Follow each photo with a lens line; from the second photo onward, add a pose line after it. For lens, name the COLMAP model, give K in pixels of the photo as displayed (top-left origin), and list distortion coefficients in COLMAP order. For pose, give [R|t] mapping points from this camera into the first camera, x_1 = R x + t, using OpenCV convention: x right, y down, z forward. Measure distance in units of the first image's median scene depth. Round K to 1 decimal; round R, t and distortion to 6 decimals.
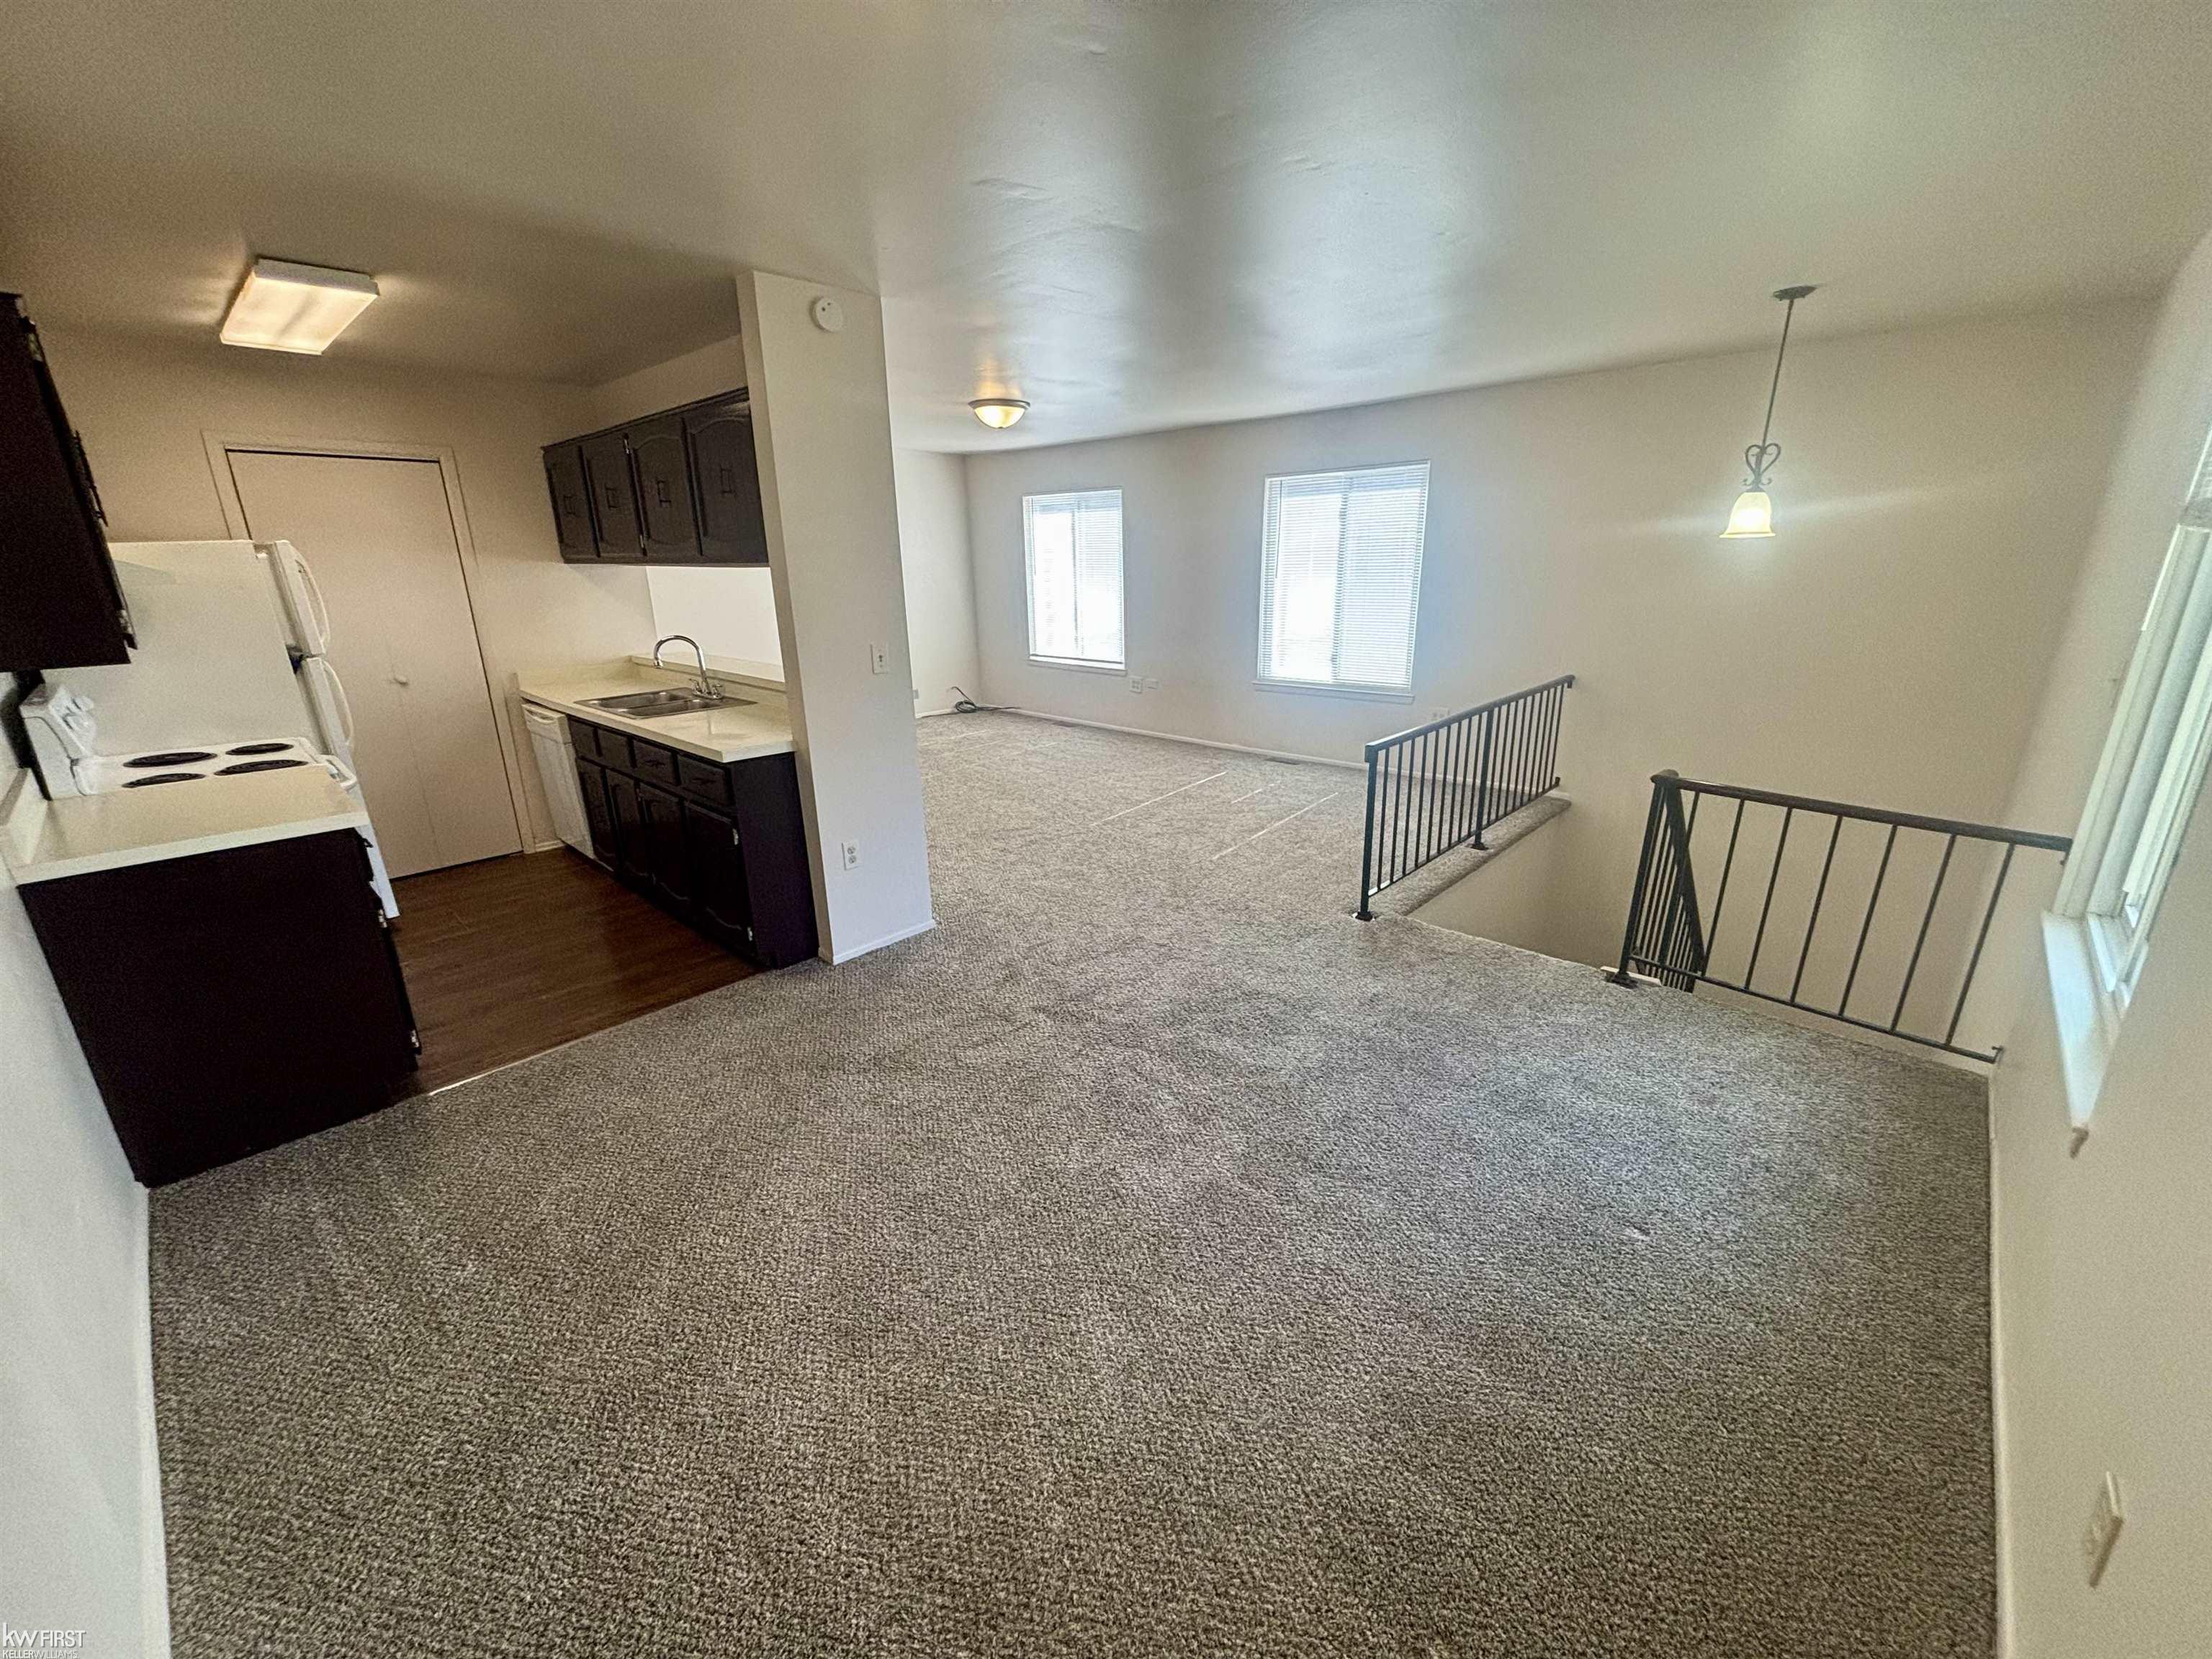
lens RADIAL K [[891.4, 0, 1107.6], [0, 891.4, 834.3], [0, 0, 1]] dist [-0.000902, -0.000124]
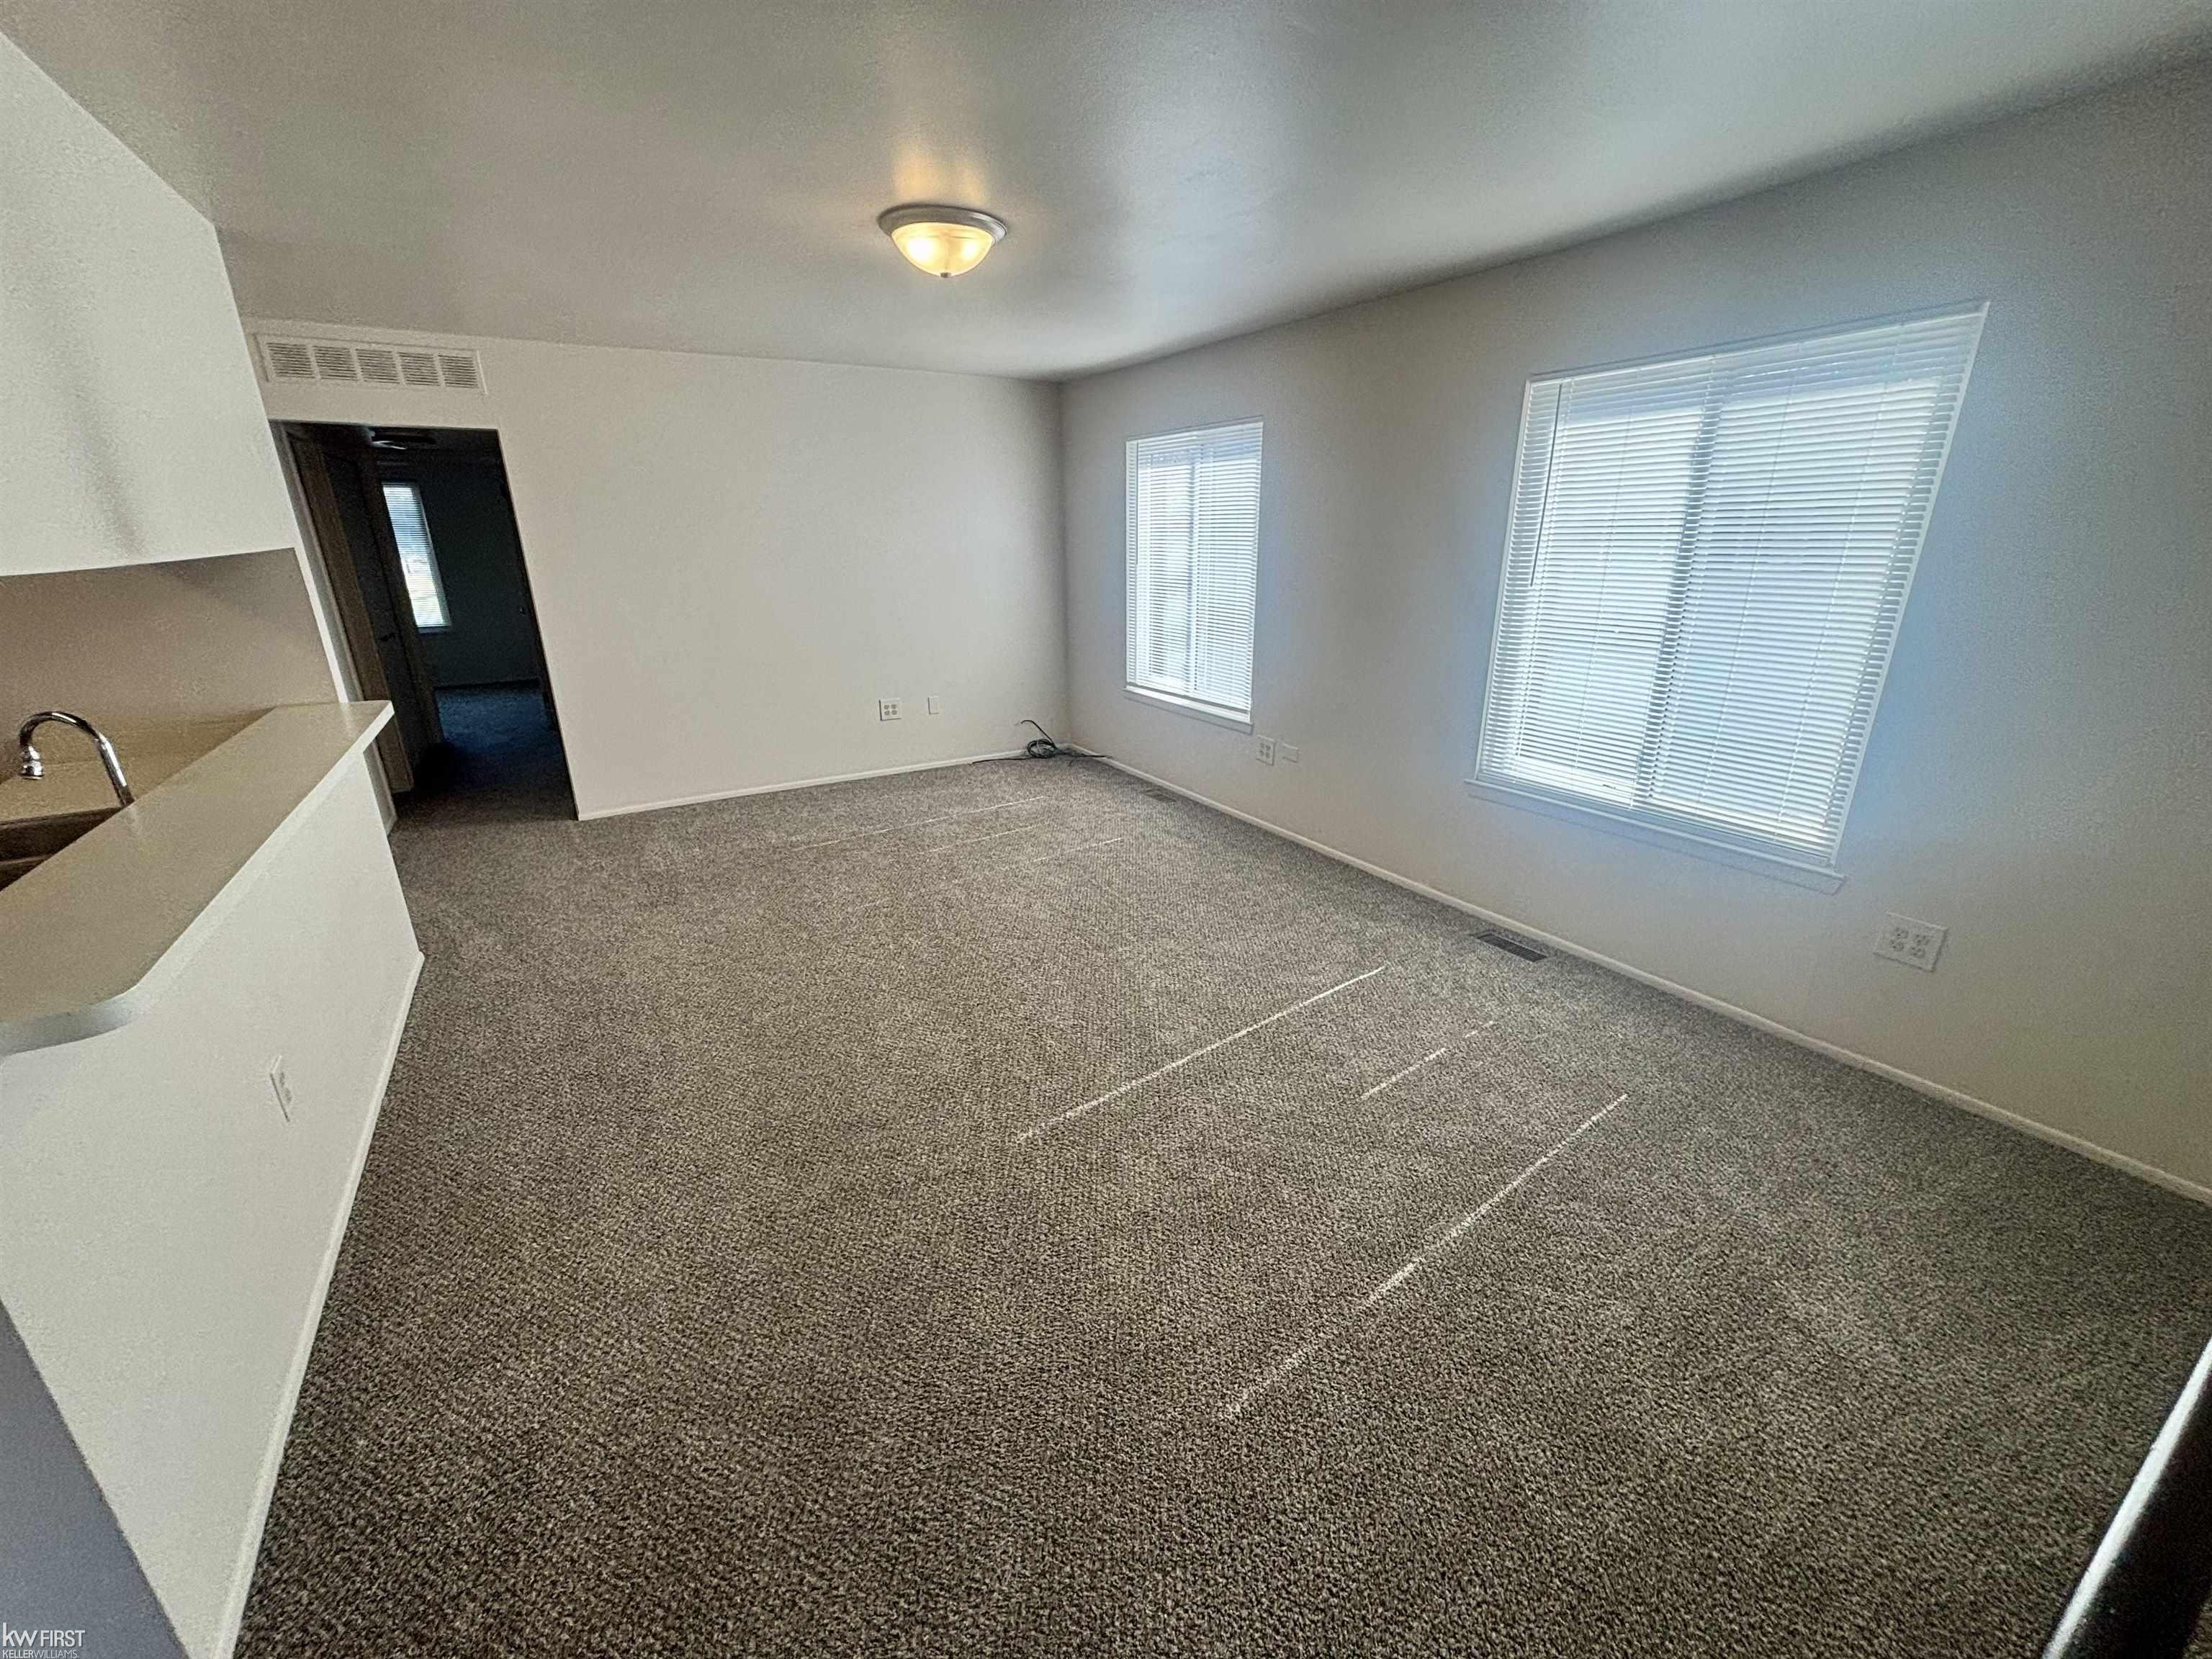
lens RADIAL K [[891.4, 0, 1103.1], [0, 891.4, 821.2], [0, 0, 1]] dist [-0.000902, -0.000124]
pose [[0.962892, 0.093476, -0.253182, 0.097250], [-0.089864, 0.995619, 0.025822, -0.147390], [0.254487, -0.002112, 0.967074, 0.455285]]
